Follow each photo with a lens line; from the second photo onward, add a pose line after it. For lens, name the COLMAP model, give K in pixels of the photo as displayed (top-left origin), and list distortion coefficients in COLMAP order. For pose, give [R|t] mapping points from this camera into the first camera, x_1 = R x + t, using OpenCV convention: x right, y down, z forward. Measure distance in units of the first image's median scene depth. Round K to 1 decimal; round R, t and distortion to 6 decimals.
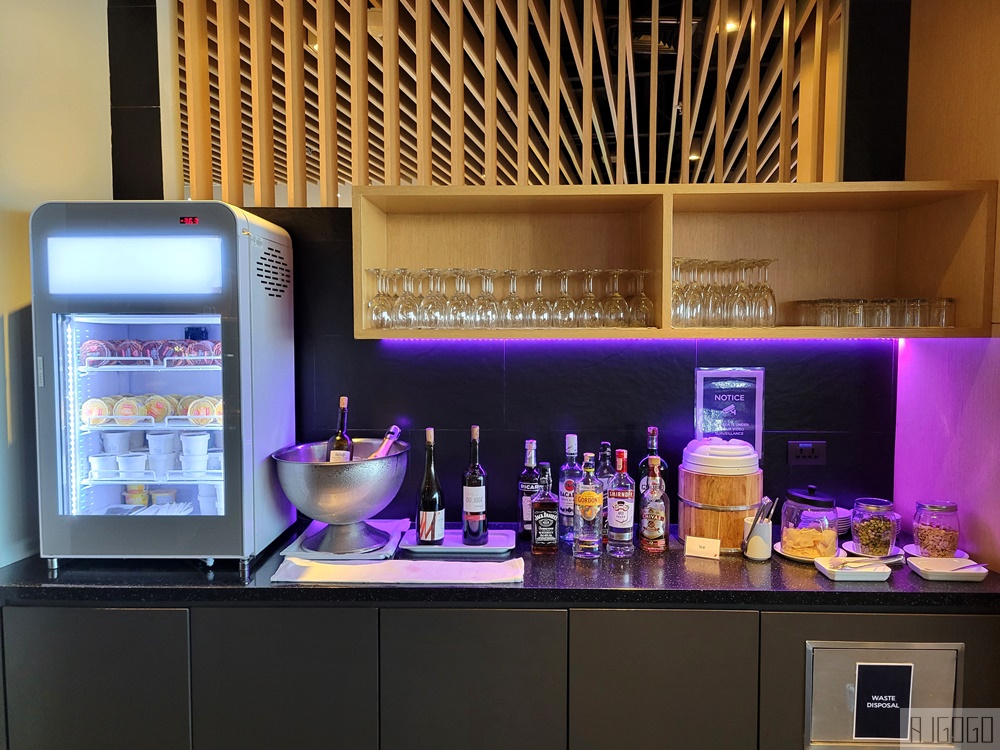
lens RADIAL K [[758.6, 0, 501.0], [0, 758.6, 376.3], [0, 0, 1]] dist [0.029830, -0.002778]
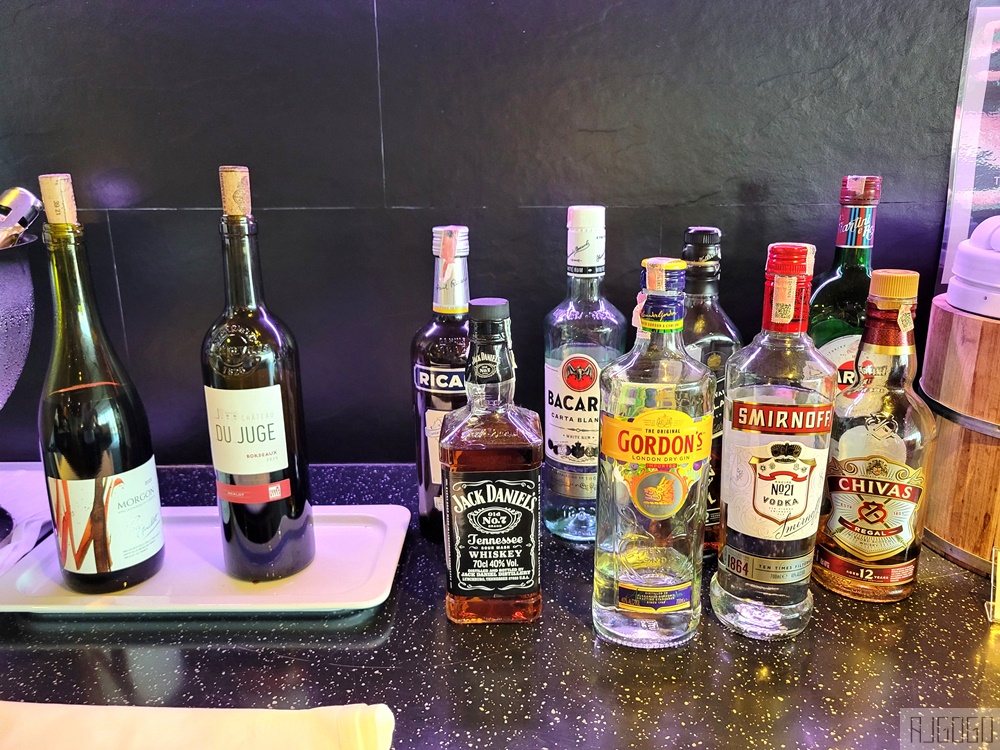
lens RADIAL K [[758.6, 0, 501.7], [0, 758.6, 371.8], [0, 0, 1]] dist [0.029830, -0.002778]
pose [[0.999802, -0.013756, 0.014399, 0.057123], [0.010562, 0.979282, 0.202226, 0.084303], [-0.016883, -0.202034, 0.979233, 0.729145]]
